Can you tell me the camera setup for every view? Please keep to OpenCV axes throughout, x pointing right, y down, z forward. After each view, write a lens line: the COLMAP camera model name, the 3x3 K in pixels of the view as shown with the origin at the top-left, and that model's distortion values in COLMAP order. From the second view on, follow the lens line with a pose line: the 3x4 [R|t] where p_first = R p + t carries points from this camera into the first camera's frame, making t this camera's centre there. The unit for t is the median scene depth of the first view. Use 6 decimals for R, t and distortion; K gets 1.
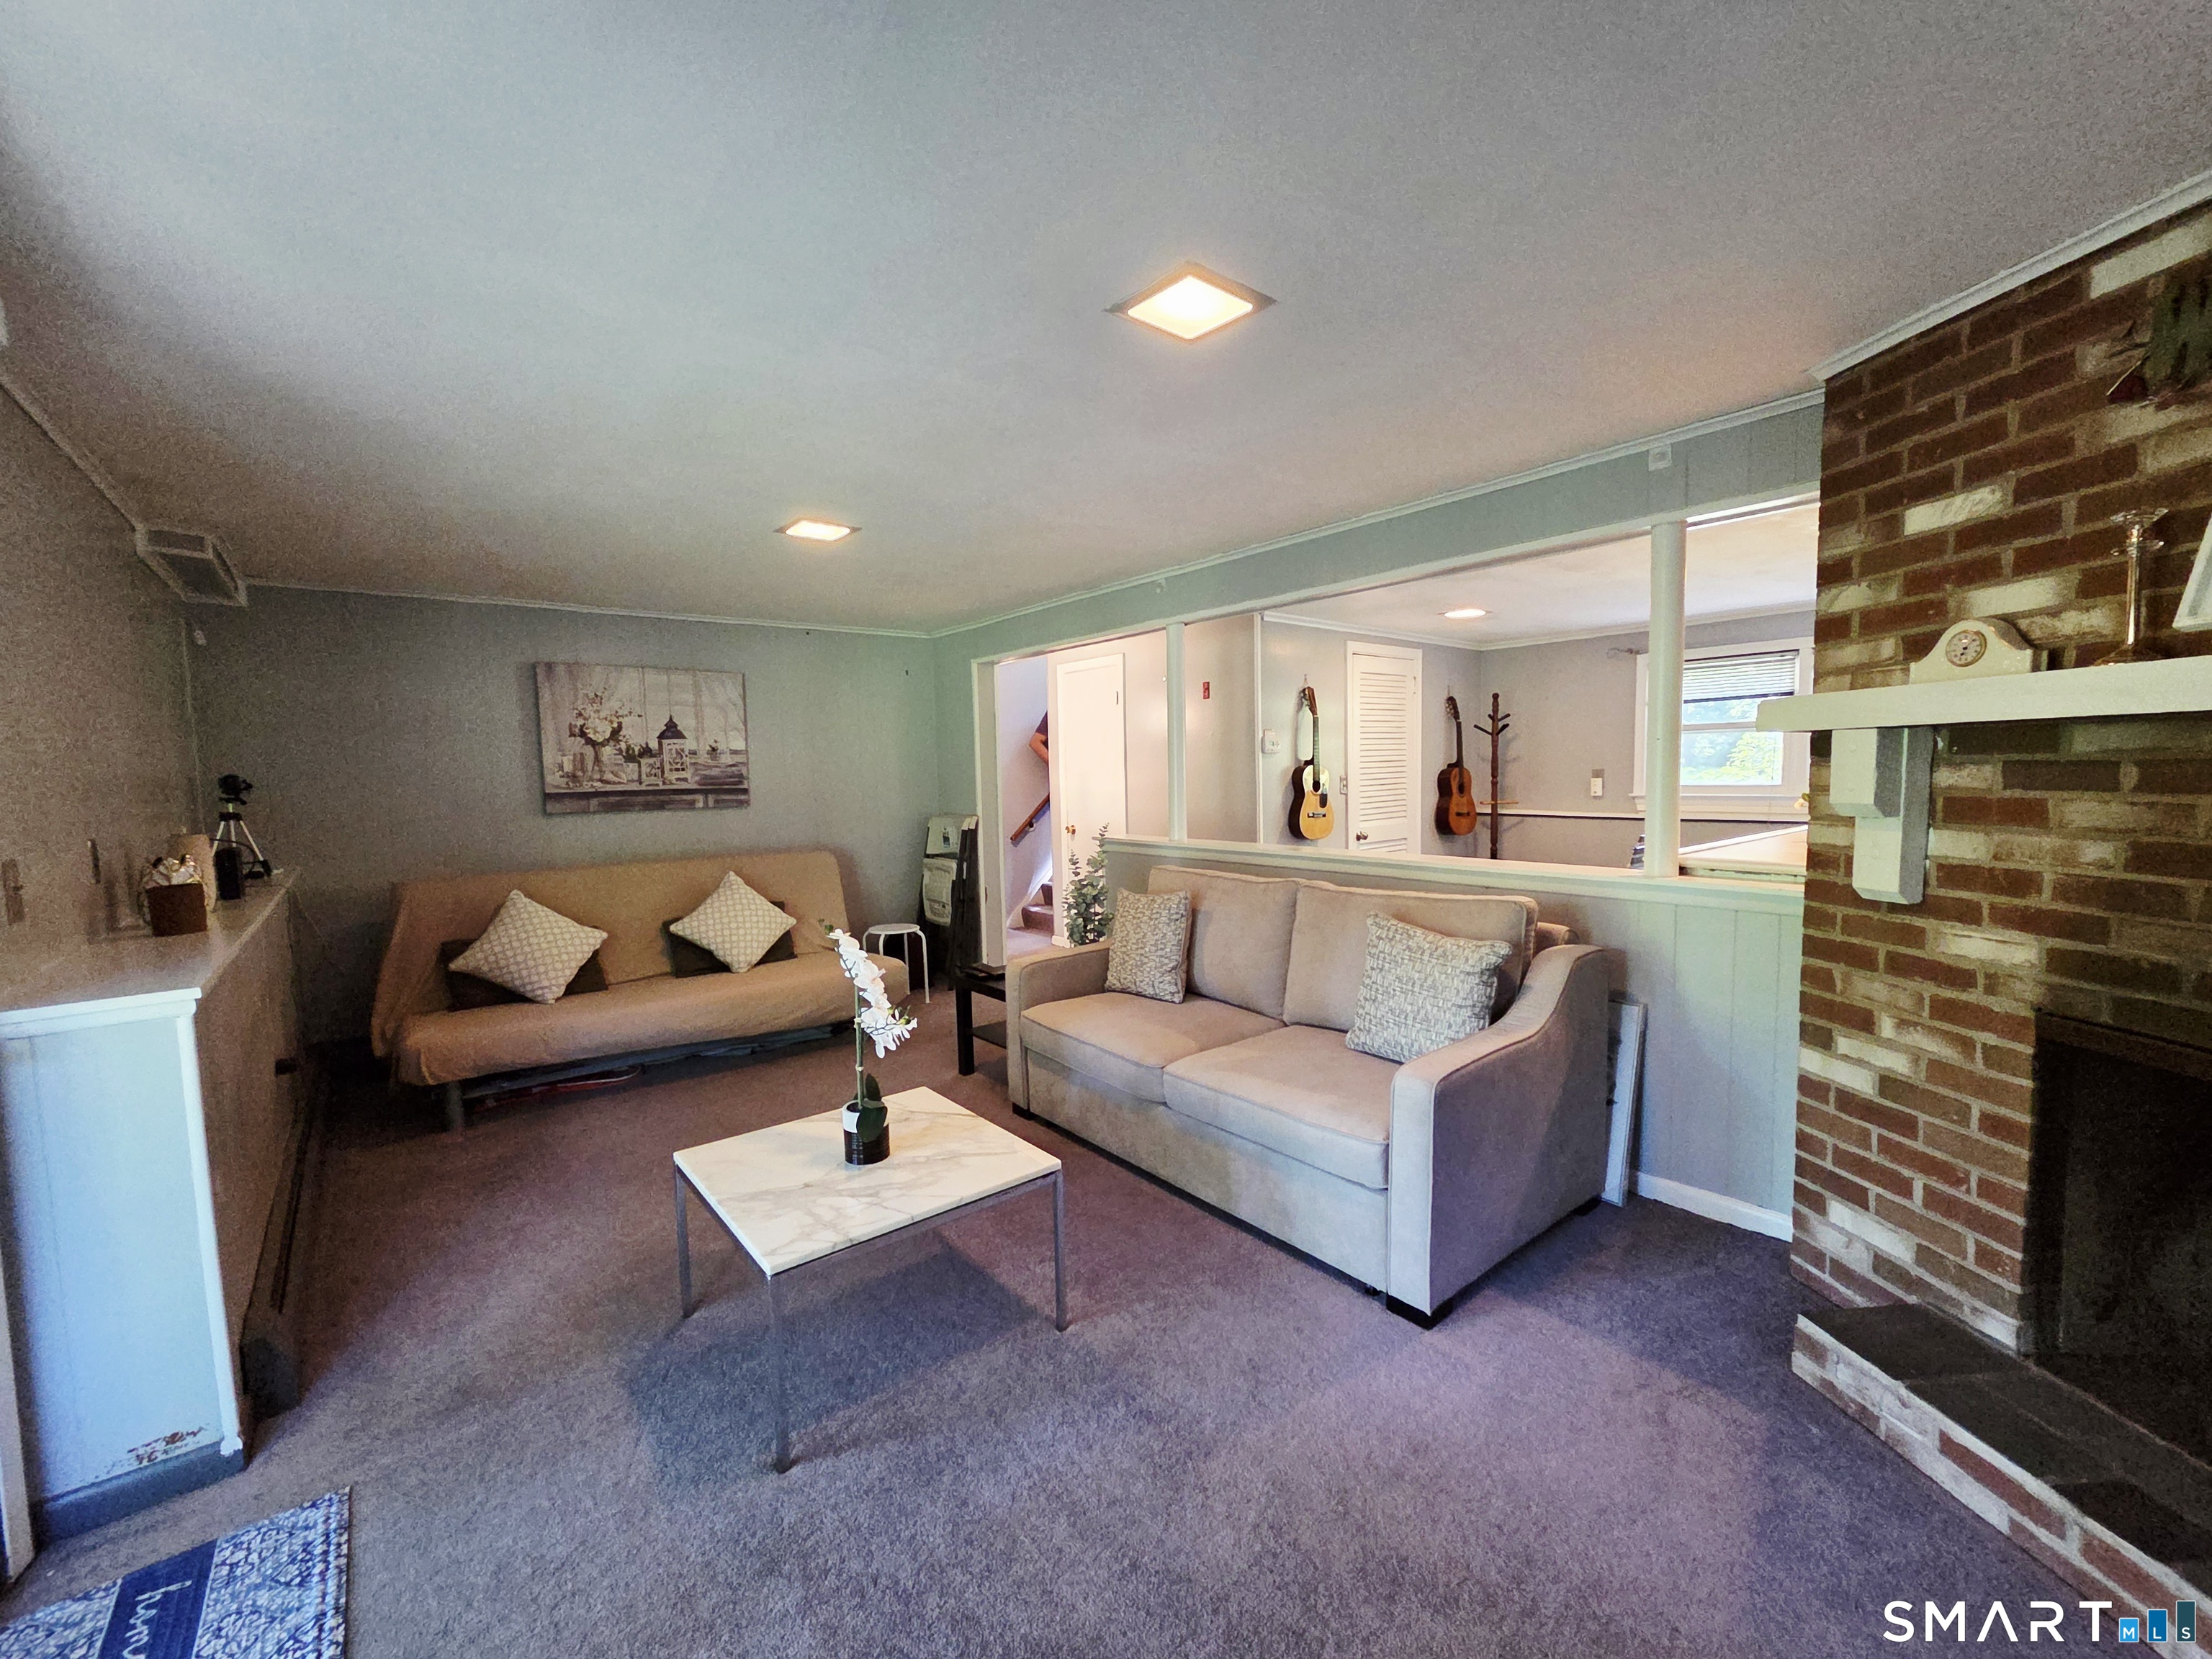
lens RADIAL K [[907.0, 0, 1118.7], [0, 907.0, 841.7], [0, 0, 1]] dist [-0.000197, -0.000189]
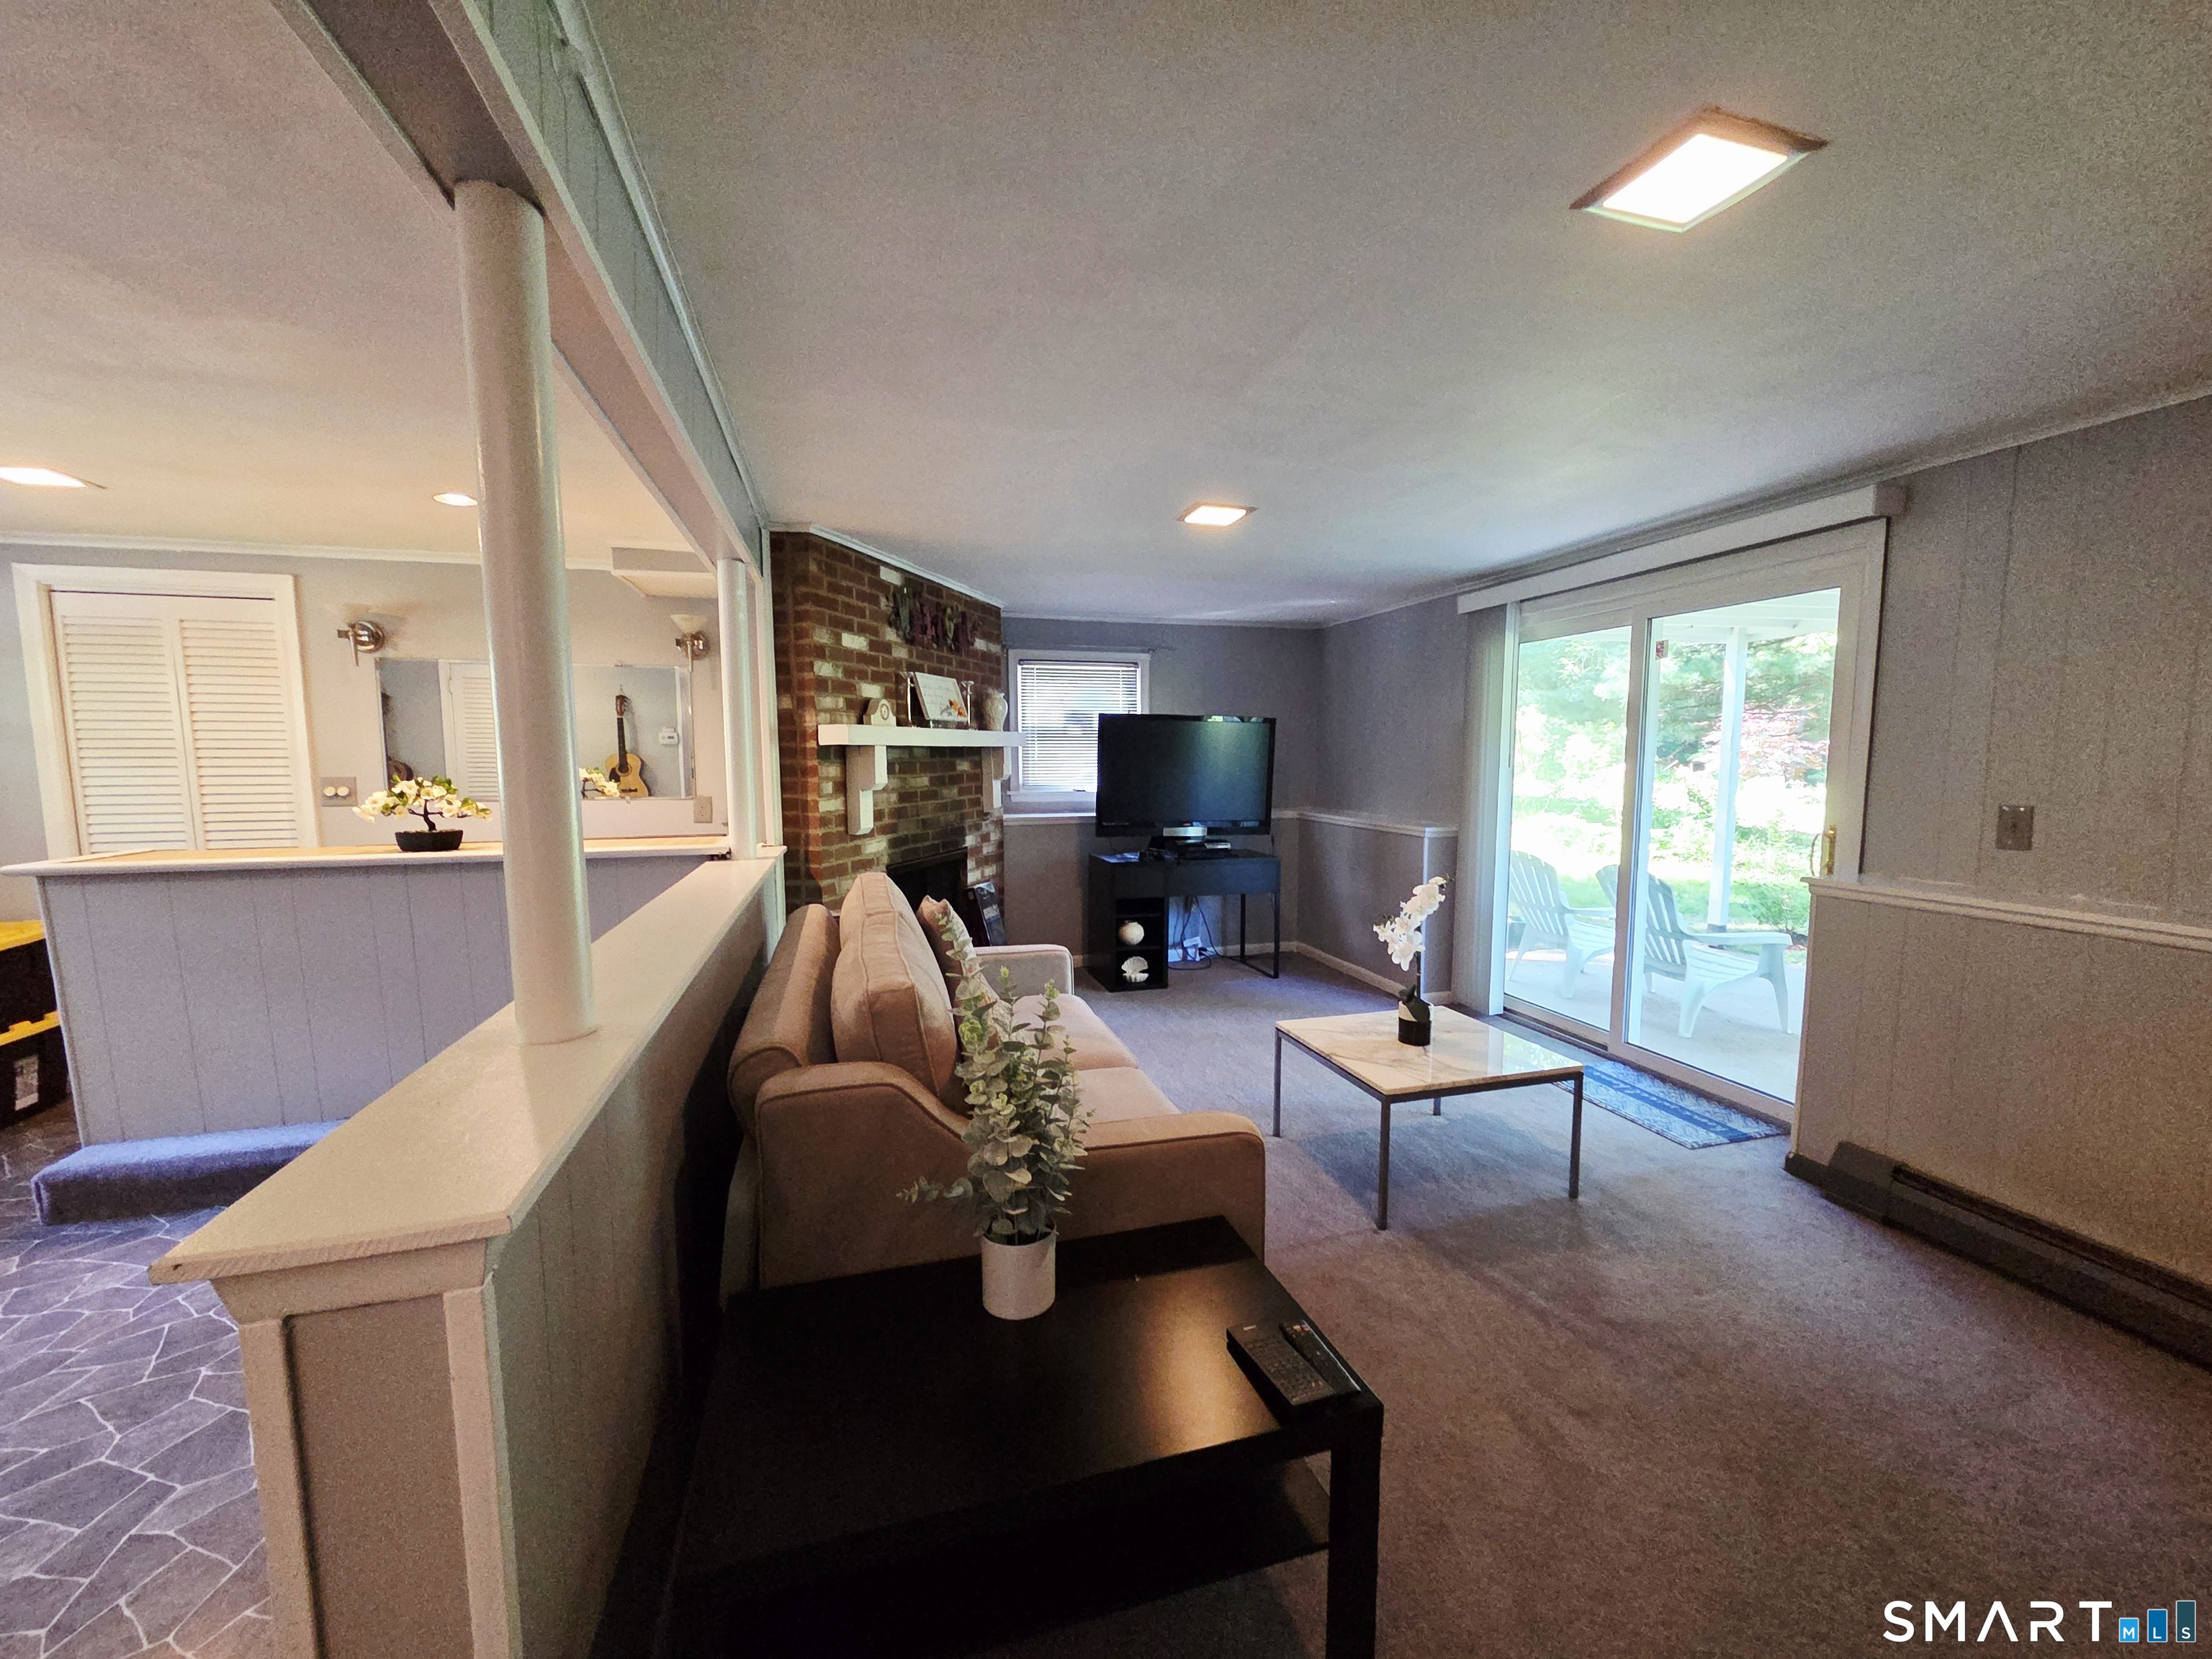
lens RADIAL K [[907.0, 0, 1118.7], [0, 907.0, 841.7], [0, 0, 1]] dist [-0.000197, -0.000189]
pose [[-0.920055, -0.016226, 0.391452, -0.469270], [0.051292, 0.985554, 0.161407, -0.224136], [-0.388416, 0.168582, -0.905932, 2.794890]]
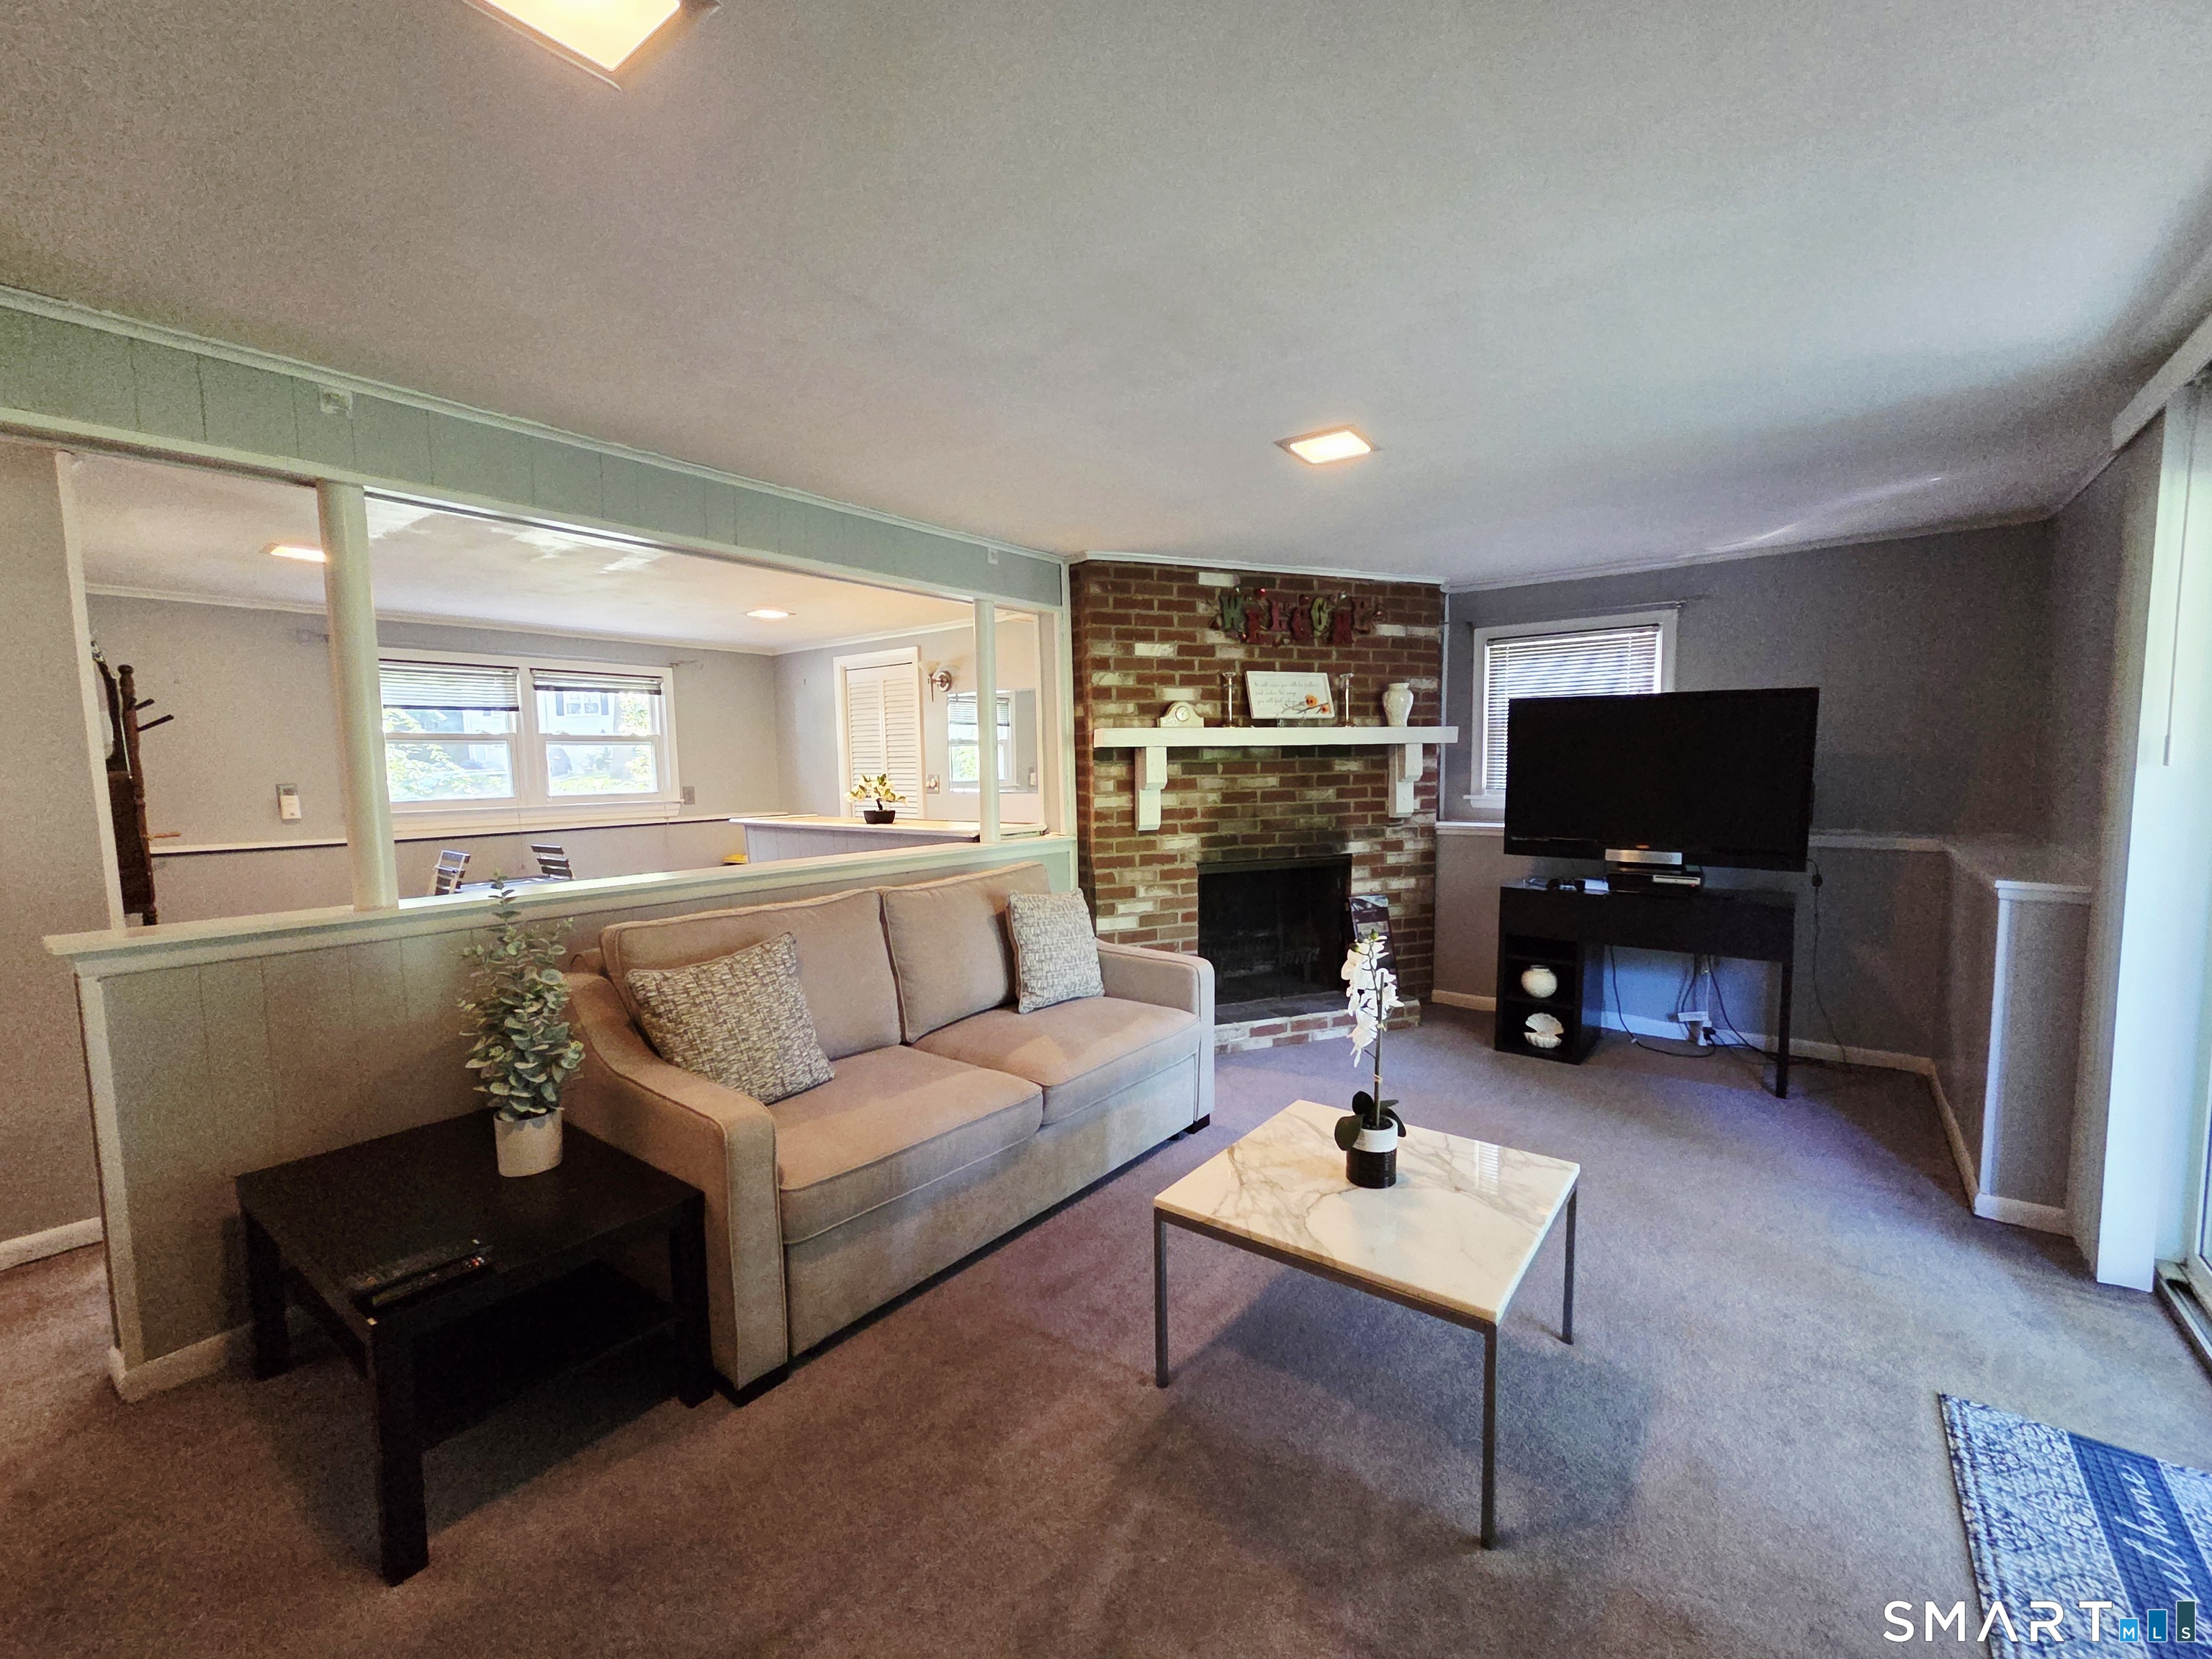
lens RADIAL K [[907.0, 0, 1118.7], [0, 907.0, 841.7], [0, 0, 1]] dist [-0.000197, -0.000189]
pose [[-0.228562, -0.061767, 0.971568, -1.276271], [0.096896, 0.991586, 0.085835, -0.101887], [-0.968695, 0.113760, -0.220654, 1.670049]]
